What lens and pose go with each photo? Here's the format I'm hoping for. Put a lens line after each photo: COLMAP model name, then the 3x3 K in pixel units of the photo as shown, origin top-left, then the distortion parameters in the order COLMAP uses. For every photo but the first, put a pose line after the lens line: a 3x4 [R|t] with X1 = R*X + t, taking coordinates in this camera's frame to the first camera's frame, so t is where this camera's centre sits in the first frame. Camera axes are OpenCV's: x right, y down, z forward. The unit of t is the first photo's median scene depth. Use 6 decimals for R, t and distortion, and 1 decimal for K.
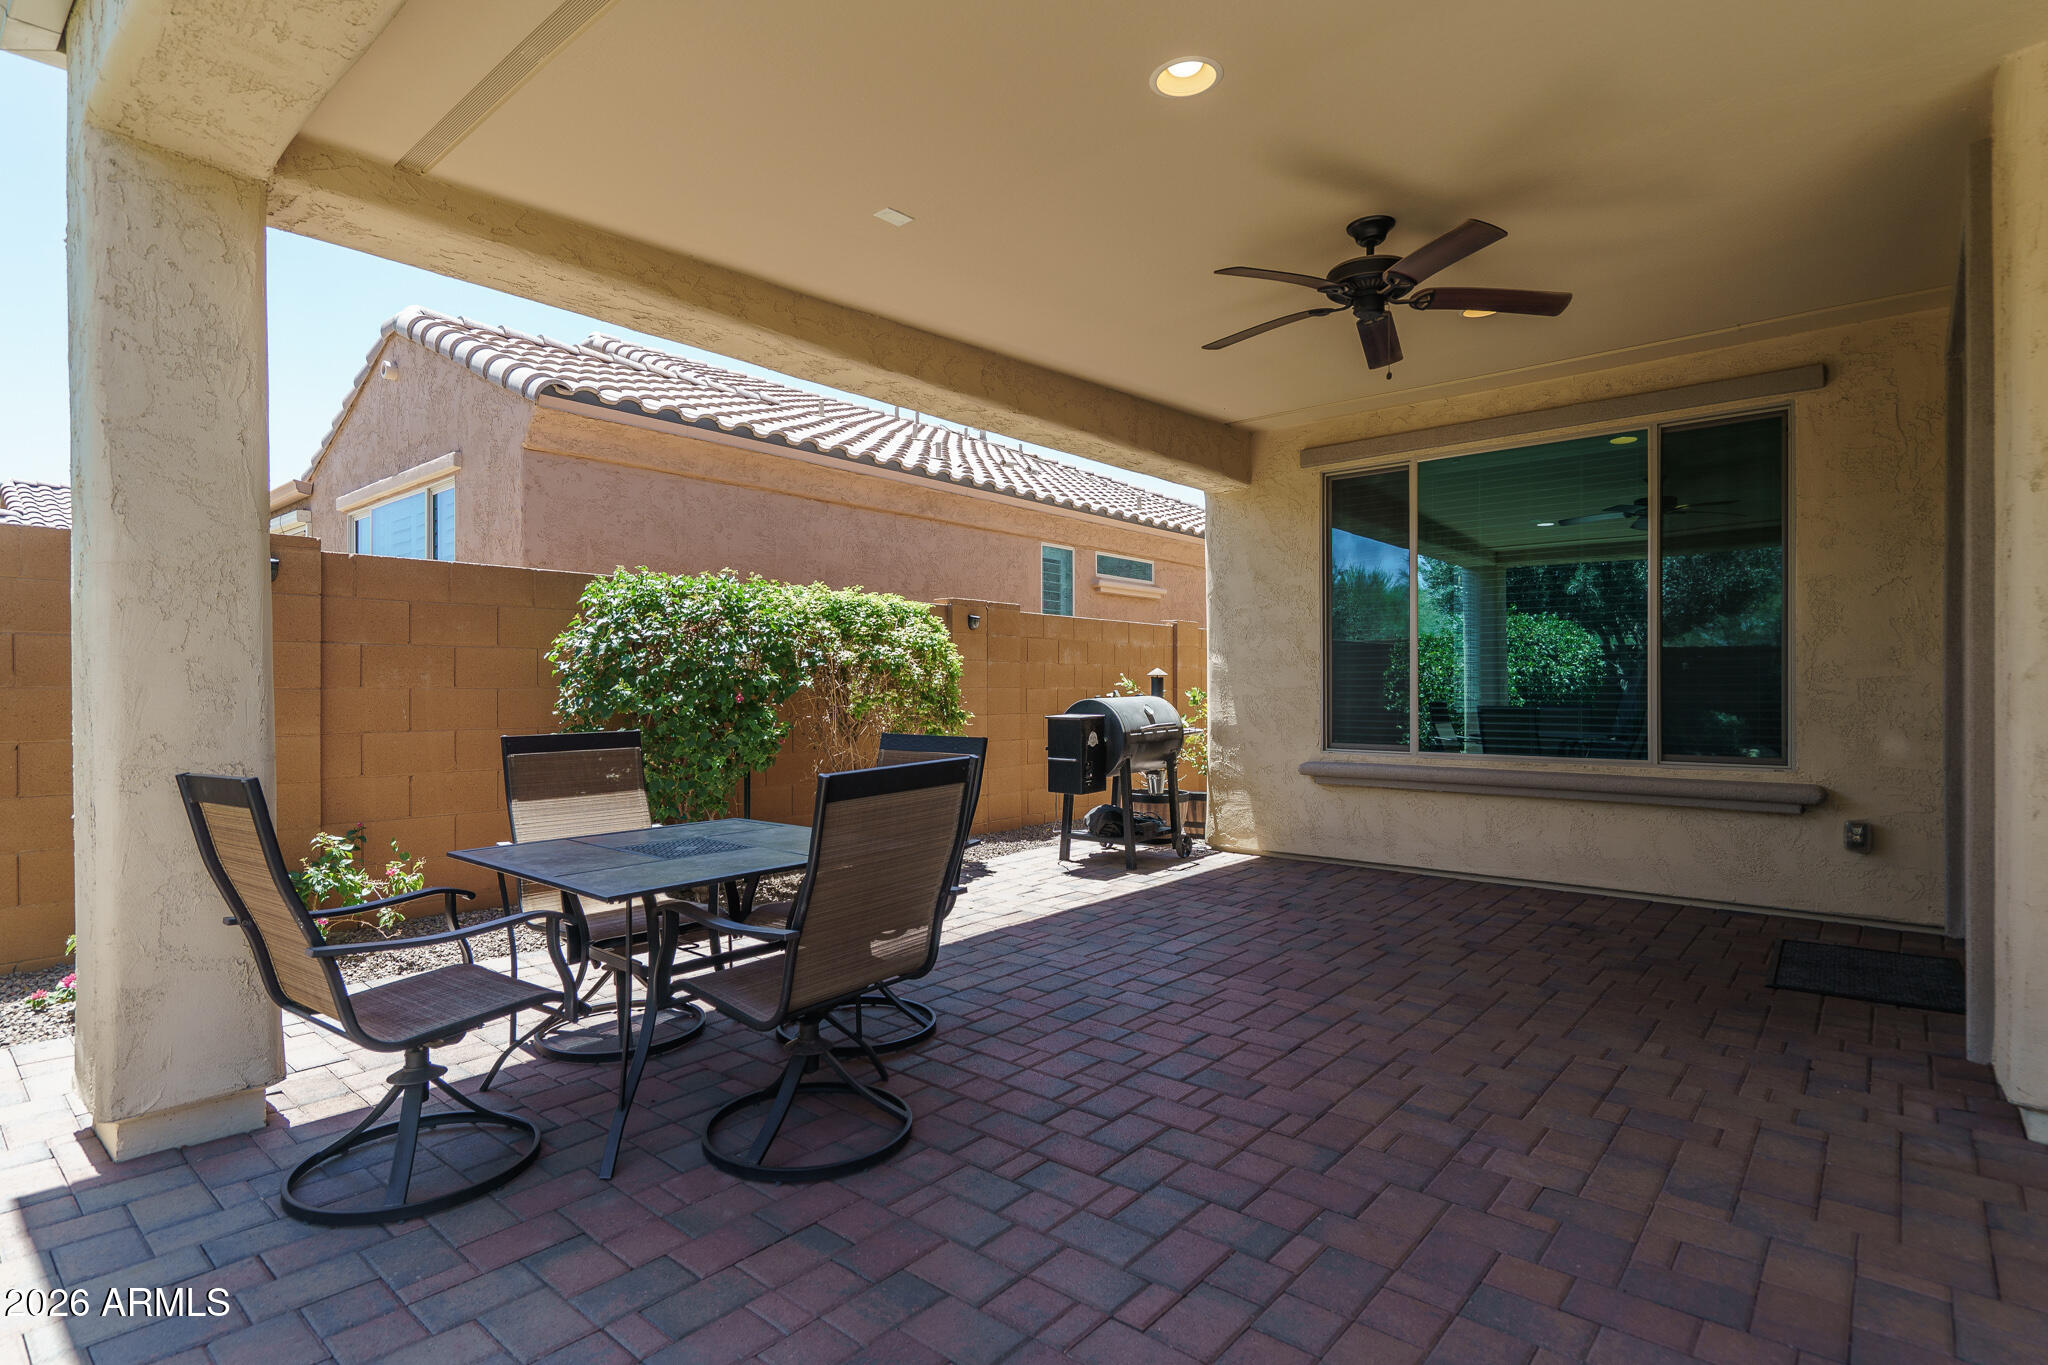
lens RADIAL K [[1033.8, 0, 1021.9], [0, 1033.8, 680.6], [0, 0, 1]] dist [0.001729, 0.000226]
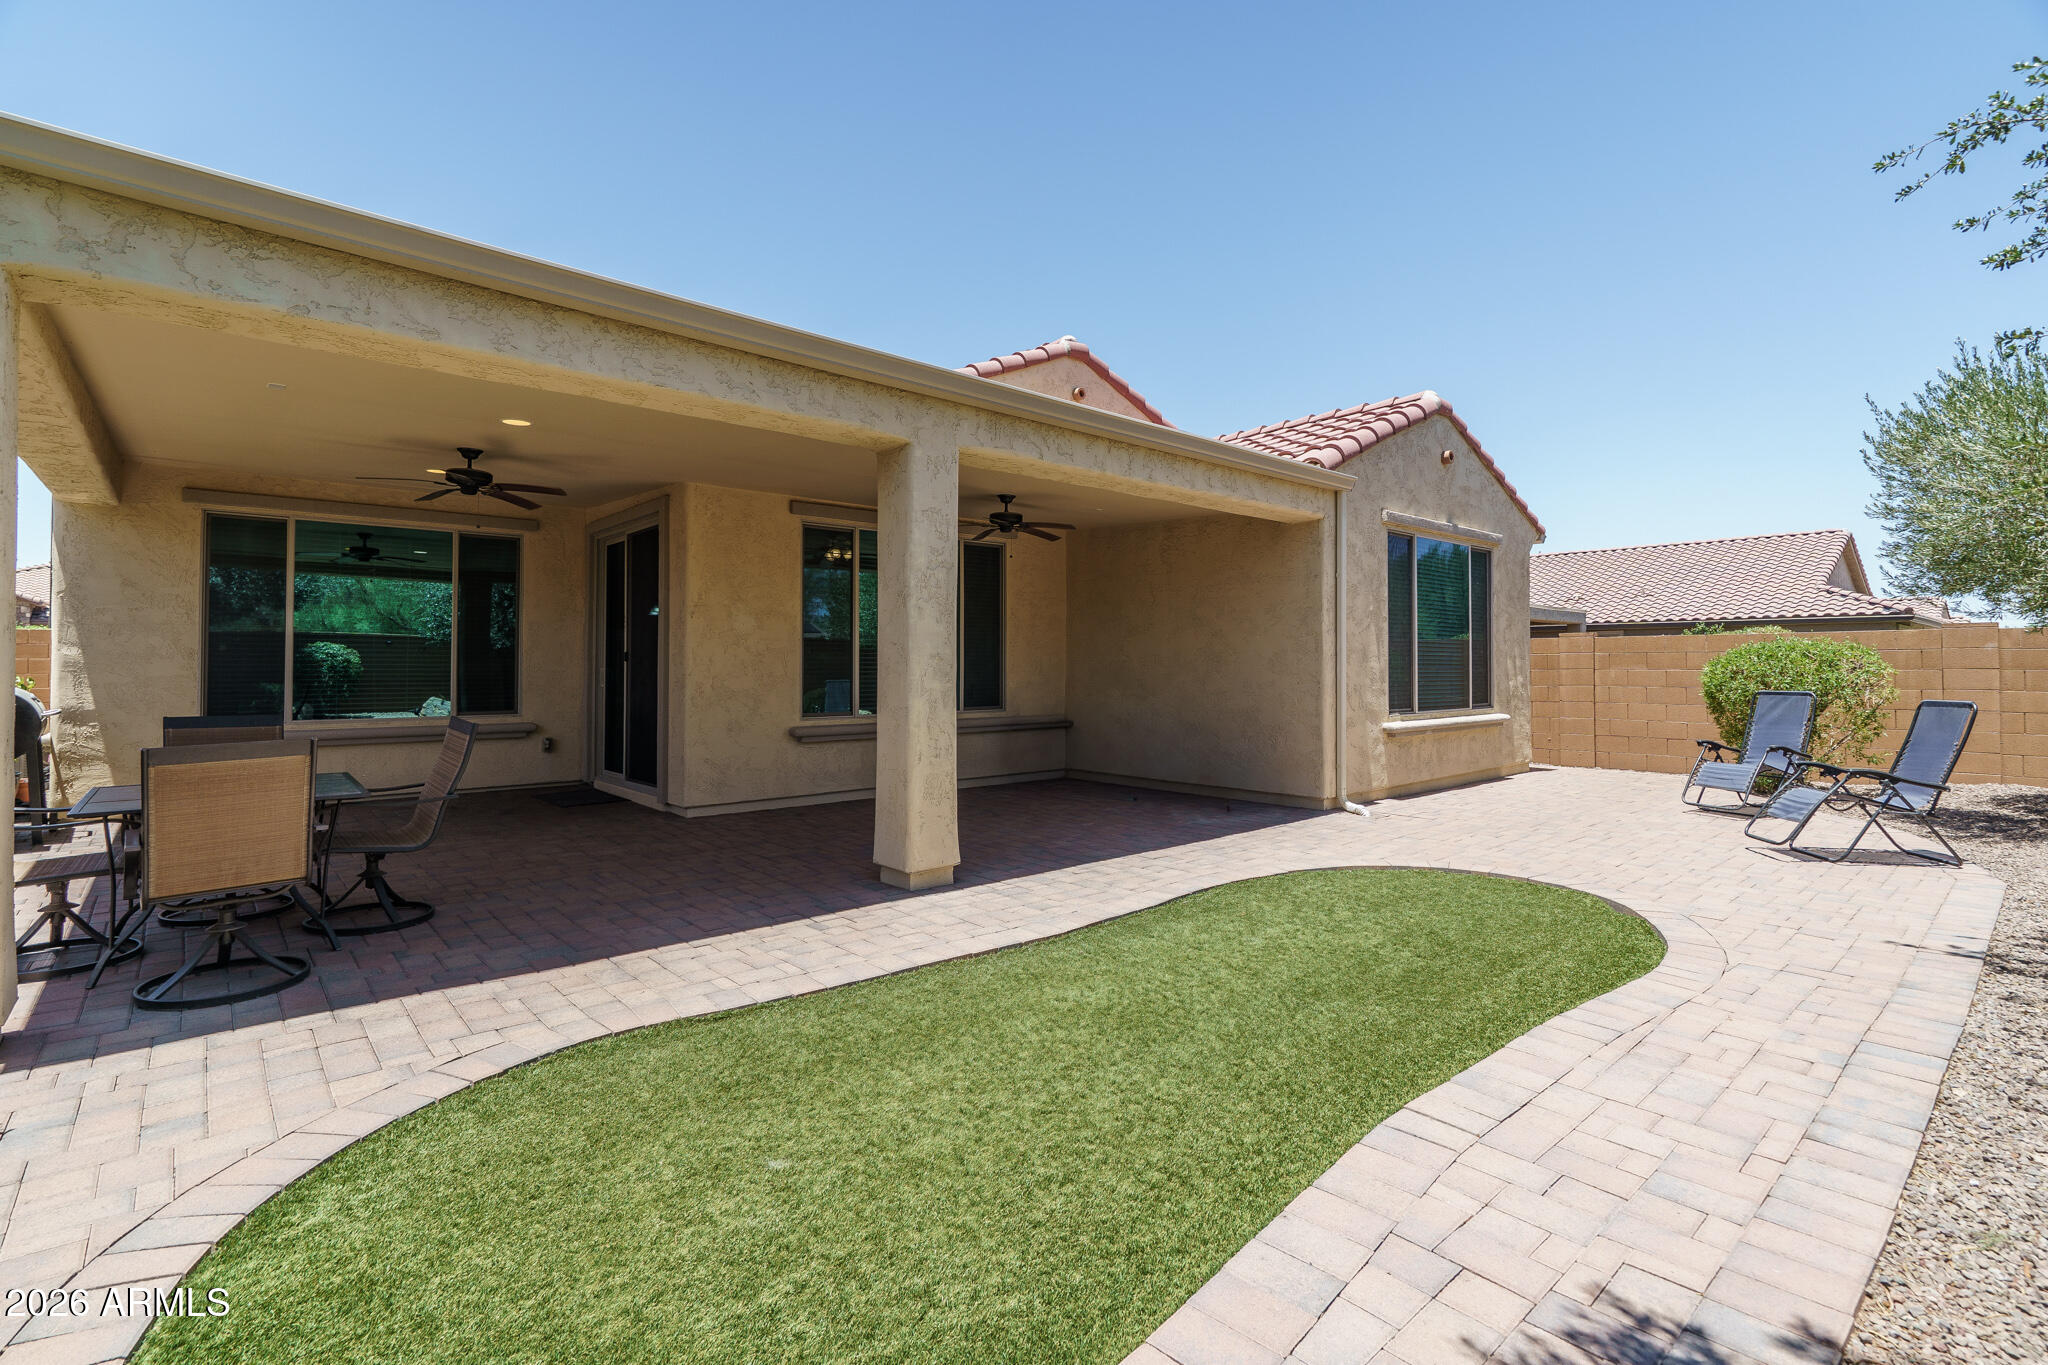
lens RADIAL K [[931.6, 0, 1010.2], [0, 931.6, 658.0], [0, 0, 1]] dist [-0.015970, 0.000041]
pose [[0.147990, 0.009085, 0.988947, -0.882516], [-0.009585, 0.999924, -0.007751, -0.021265], [-0.988942, -0.008331, 0.148066, -0.209619]]
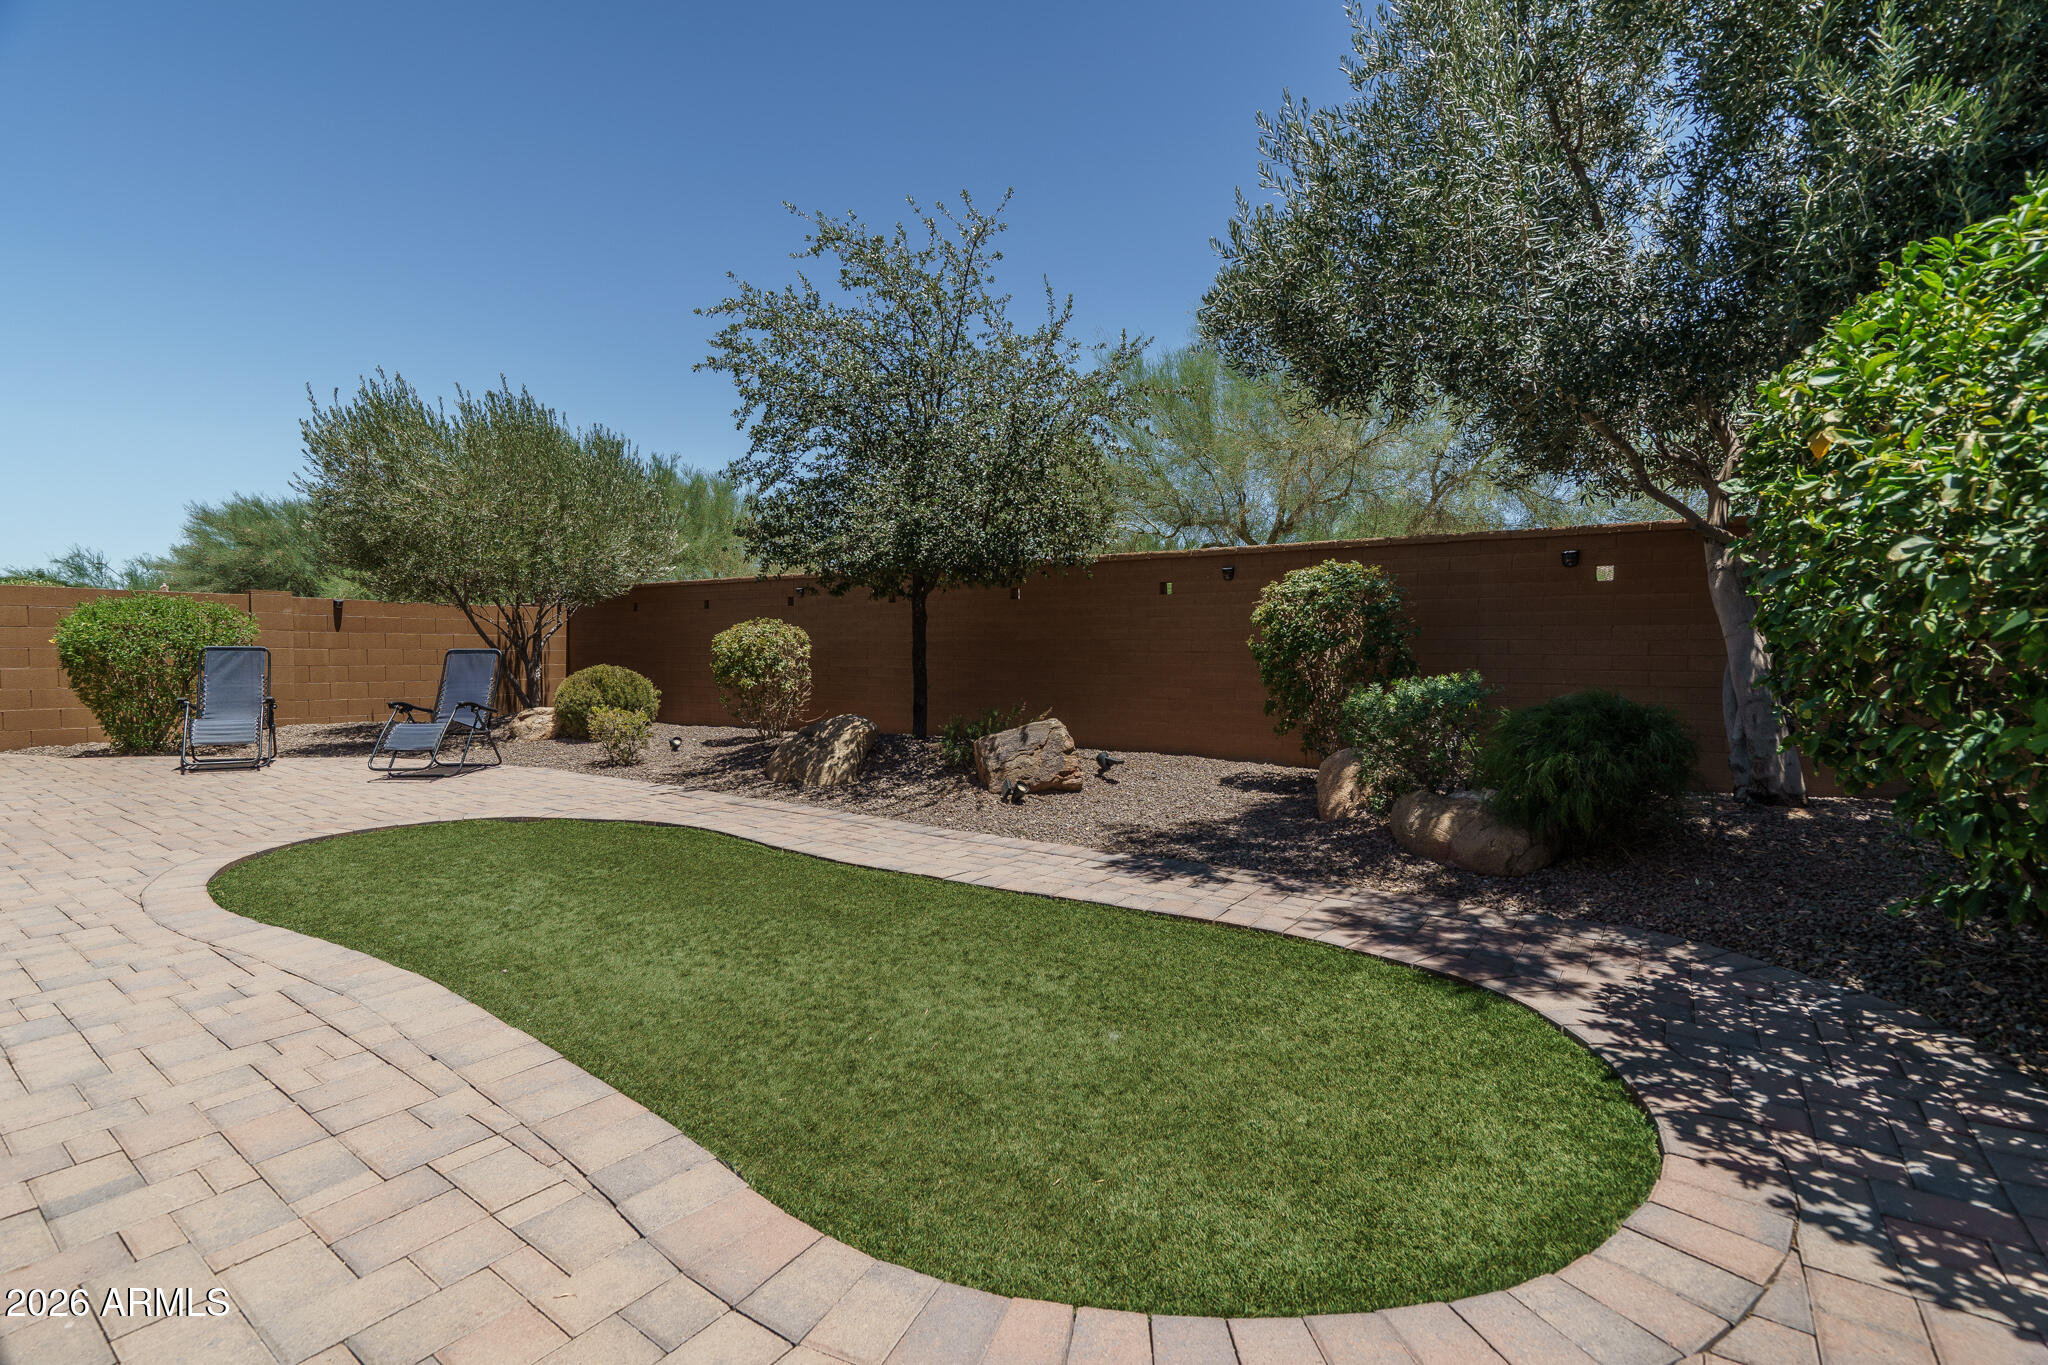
lens RADIAL K [[927.9, 0, 1019.2], [0, 927.9, 687.5], [0, 0, 1]] dist [-0.004097, 0.000947]
pose [[-0.996270, -0.005004, -0.086147, -0.361436], [-0.007452, 0.999577, 0.028123, 0.025852], [0.085970, 0.028660, -0.995885, 0.457244]]
